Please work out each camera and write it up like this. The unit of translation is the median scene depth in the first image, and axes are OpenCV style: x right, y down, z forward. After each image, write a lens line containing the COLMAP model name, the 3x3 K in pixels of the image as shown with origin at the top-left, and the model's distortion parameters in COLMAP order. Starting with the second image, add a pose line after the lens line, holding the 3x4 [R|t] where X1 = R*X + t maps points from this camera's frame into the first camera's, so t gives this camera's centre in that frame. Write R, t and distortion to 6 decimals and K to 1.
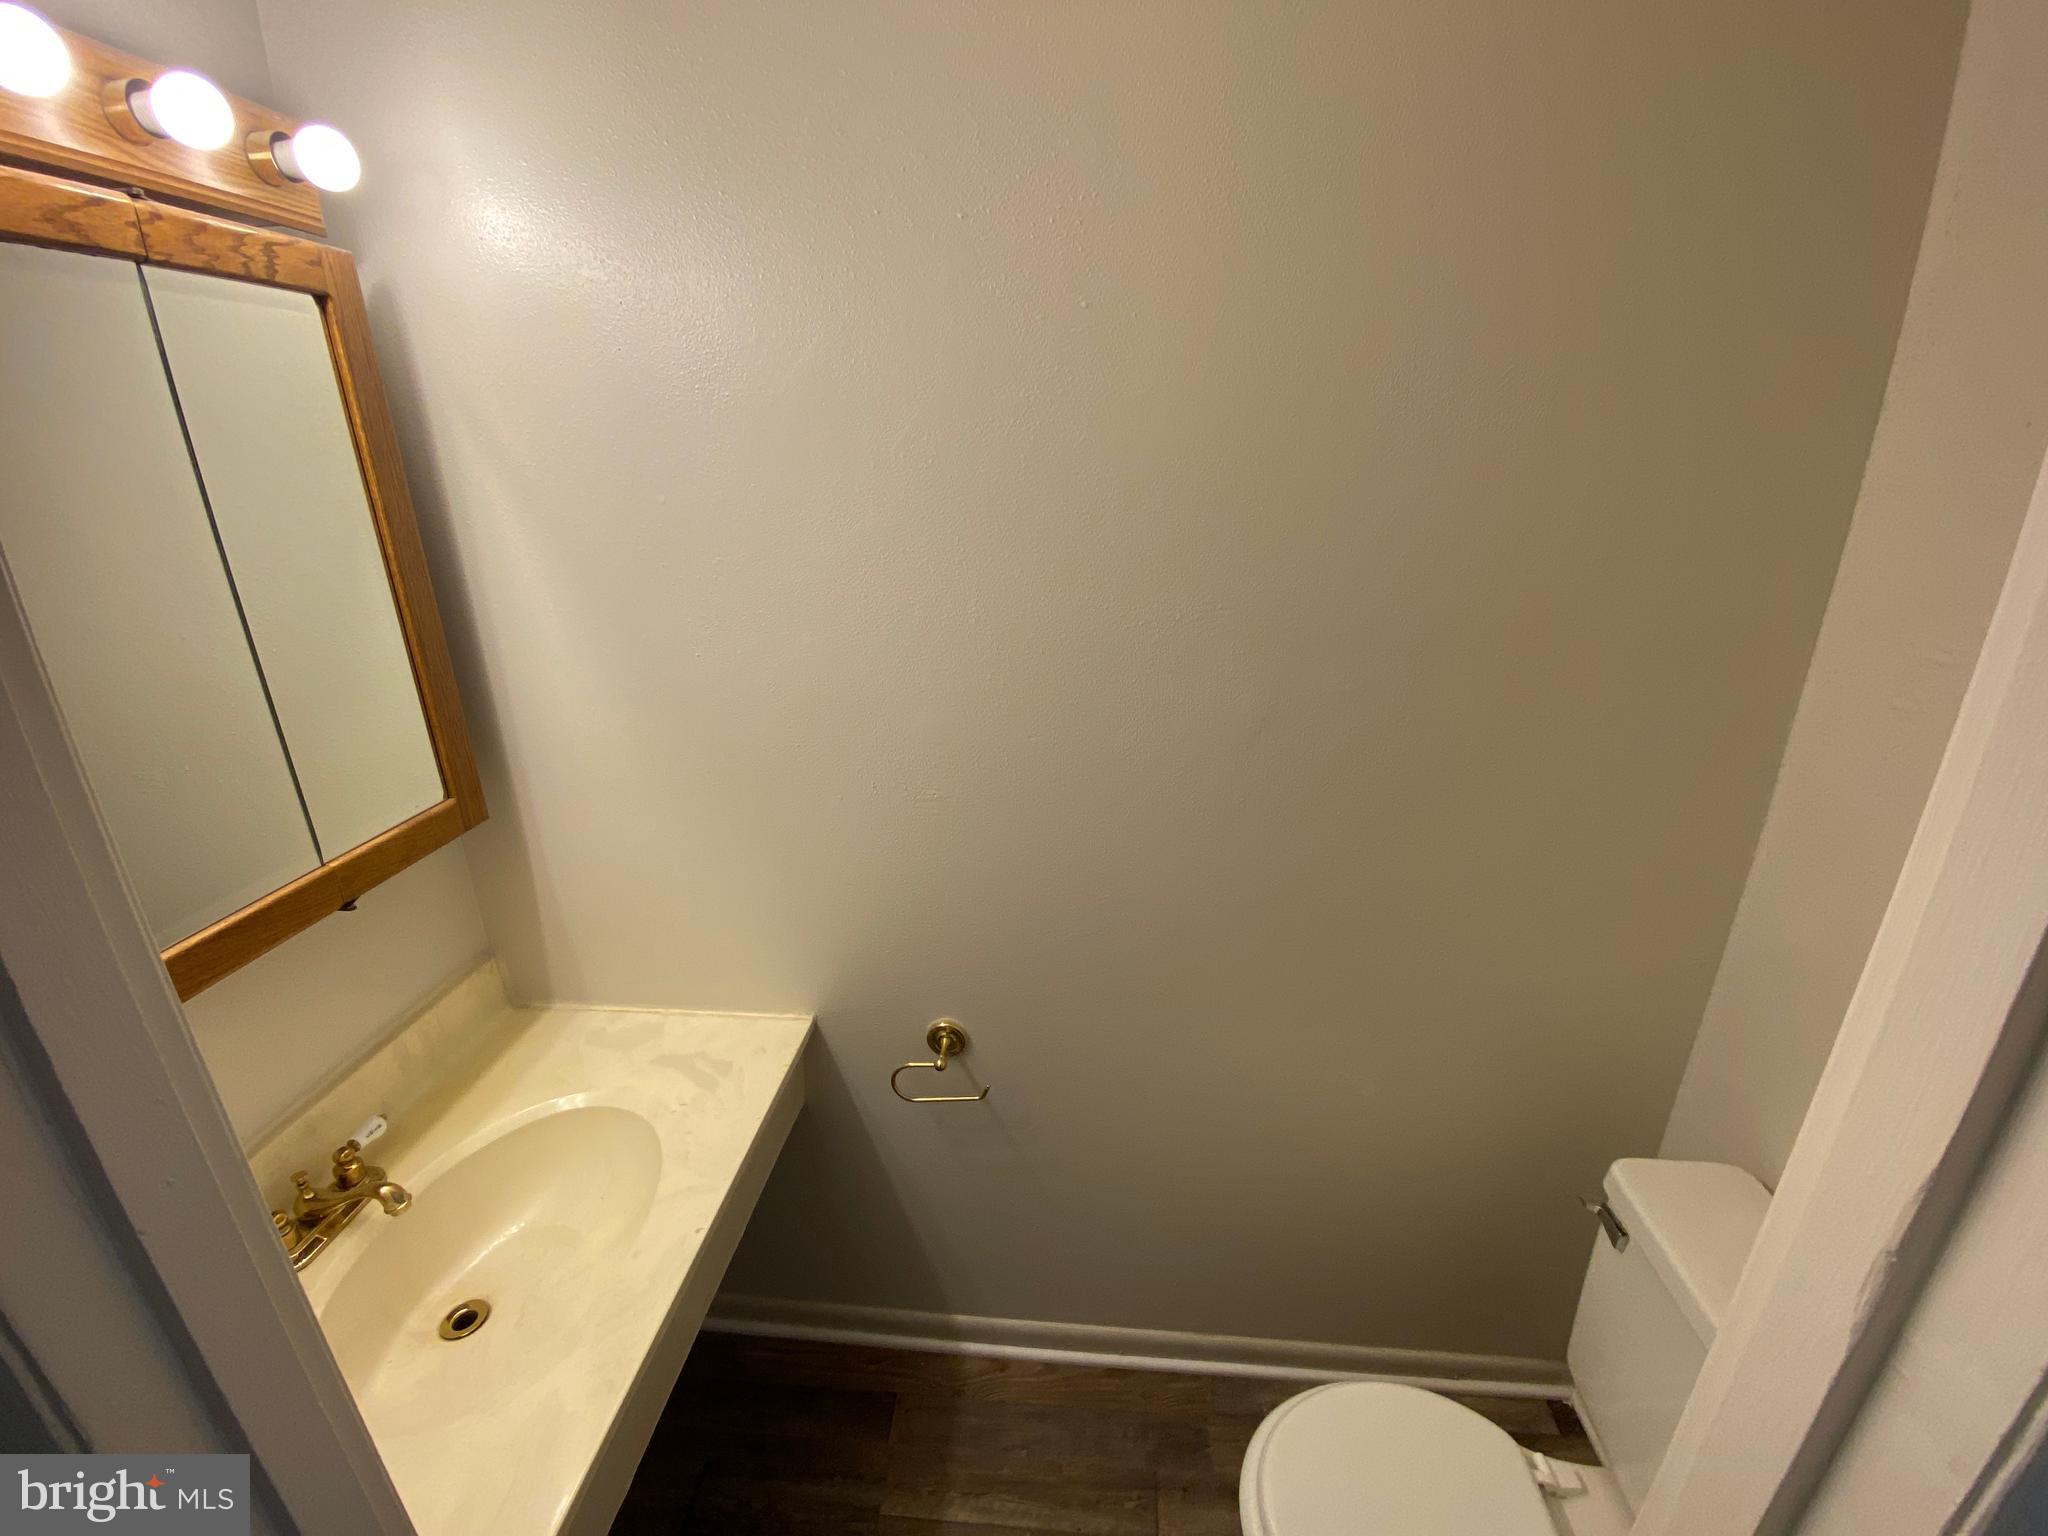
lens RADIAL K [[844.1, 0, 1024.9], [0, 844.1, 768.1], [0, 0, 1]] dist [0.023546, -0.020044]
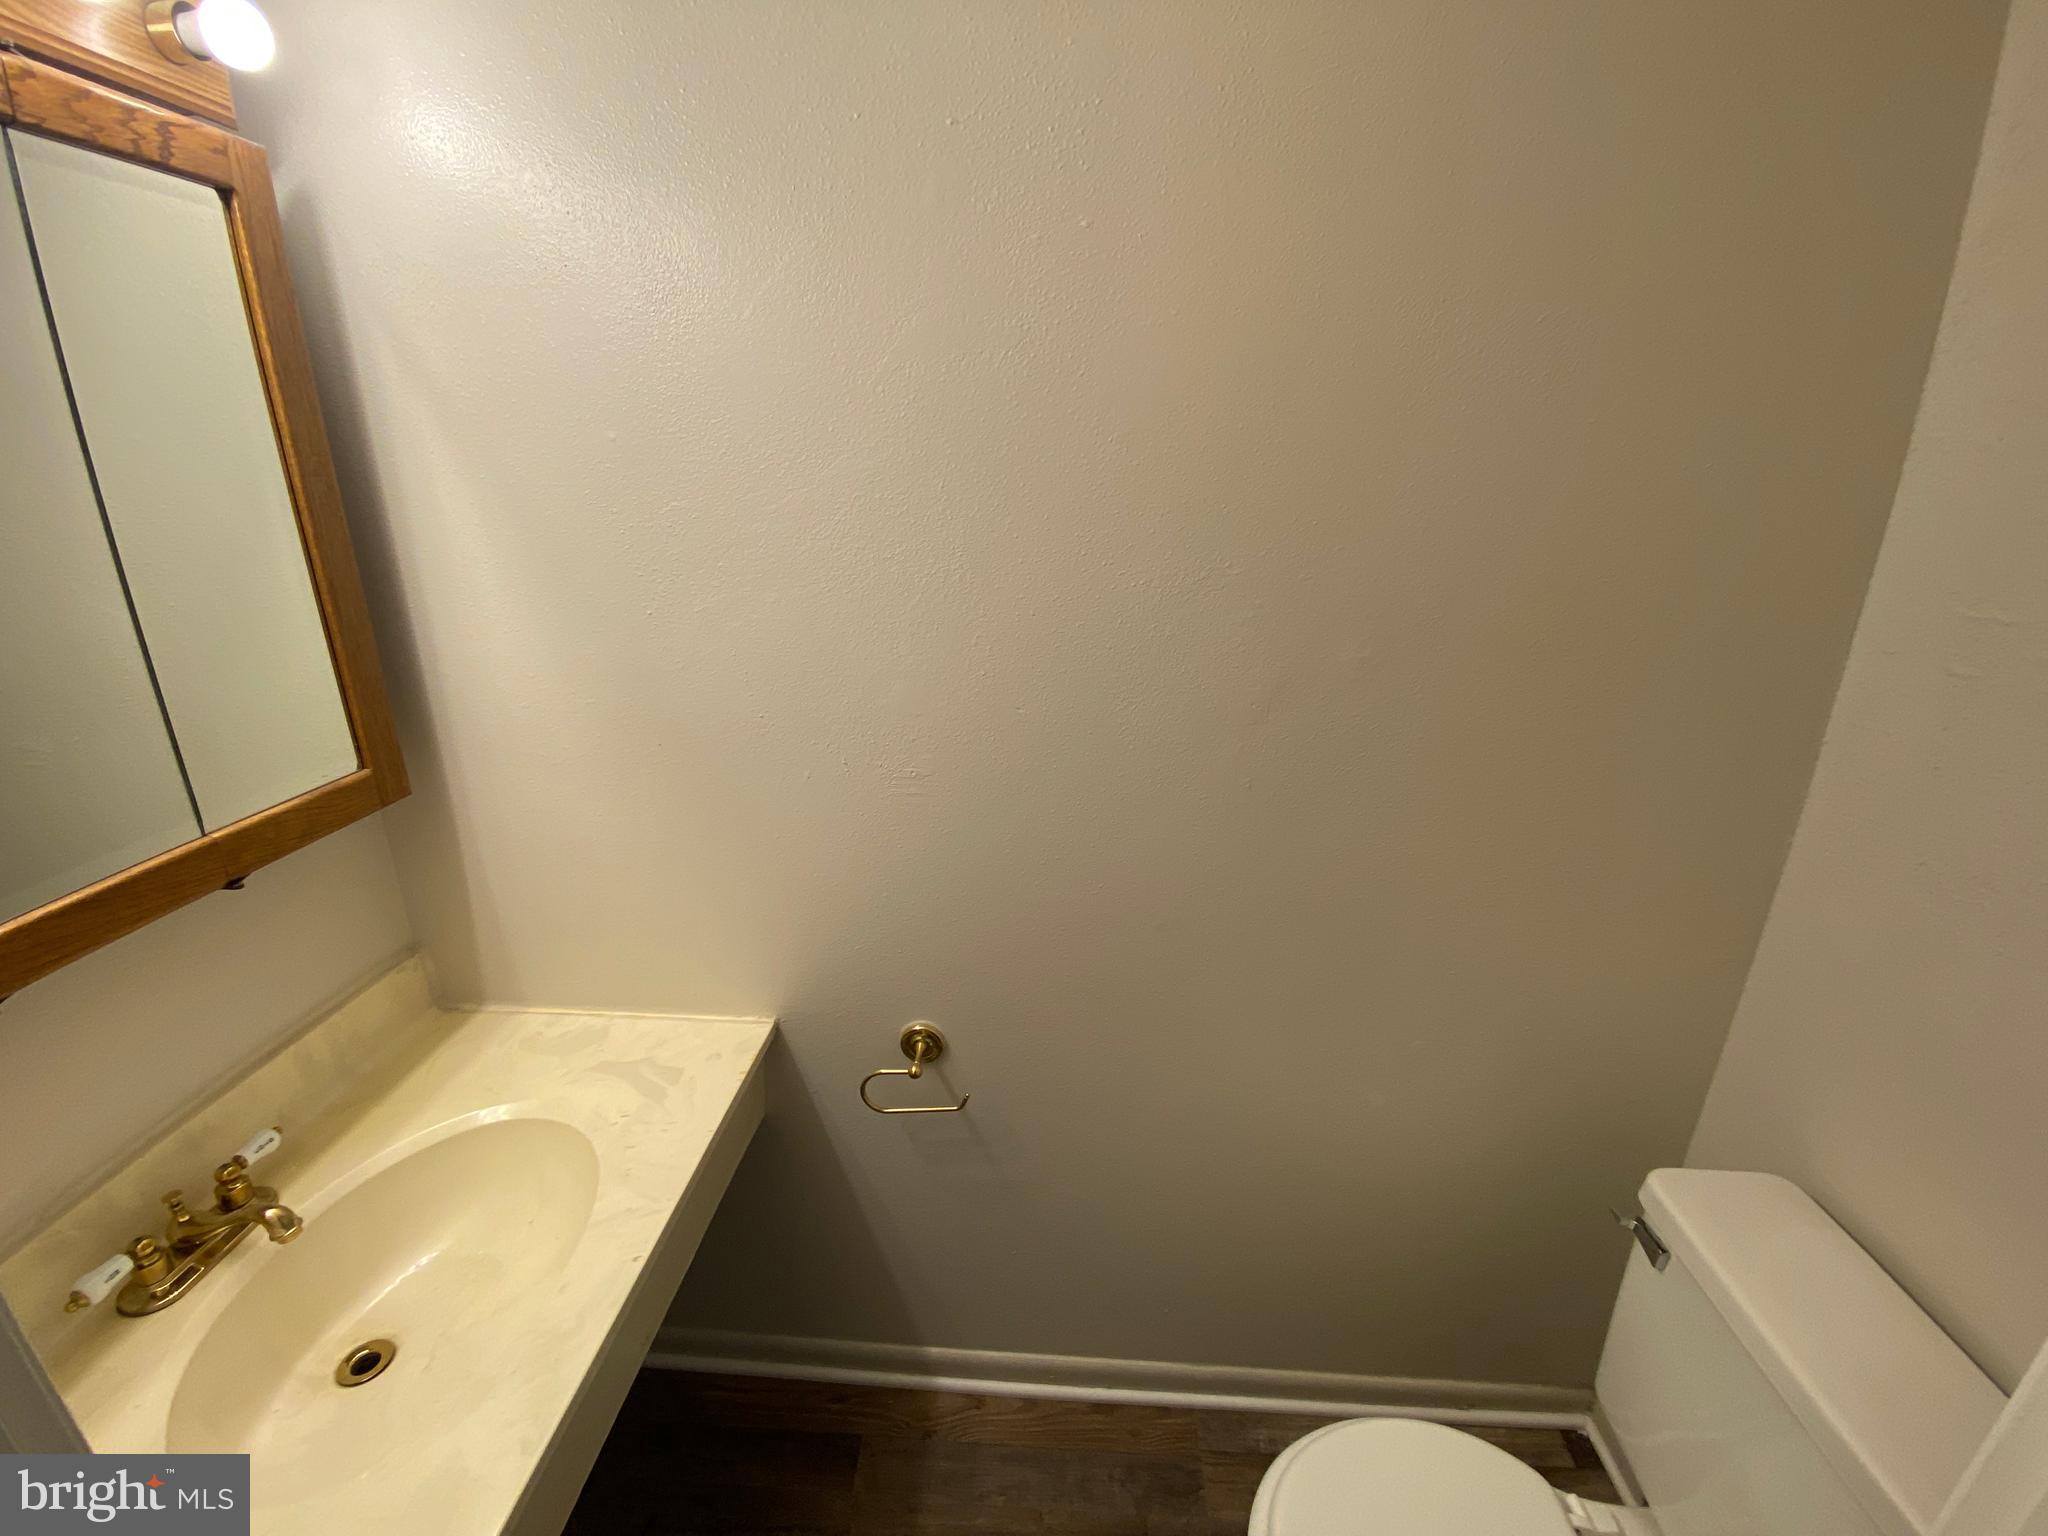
lens RADIAL K [[841.0, 0, 1028.3], [0, 841.0, 769.4], [0, 0, 1]] dist [0.017541, -0.017452]
pose [[0.999326, 0.009704, 0.035417, -0.015974], [-0.009012, 0.999766, -0.019642, 0.050473], [-0.035599, 0.019310, 0.999180, 0.100533]]
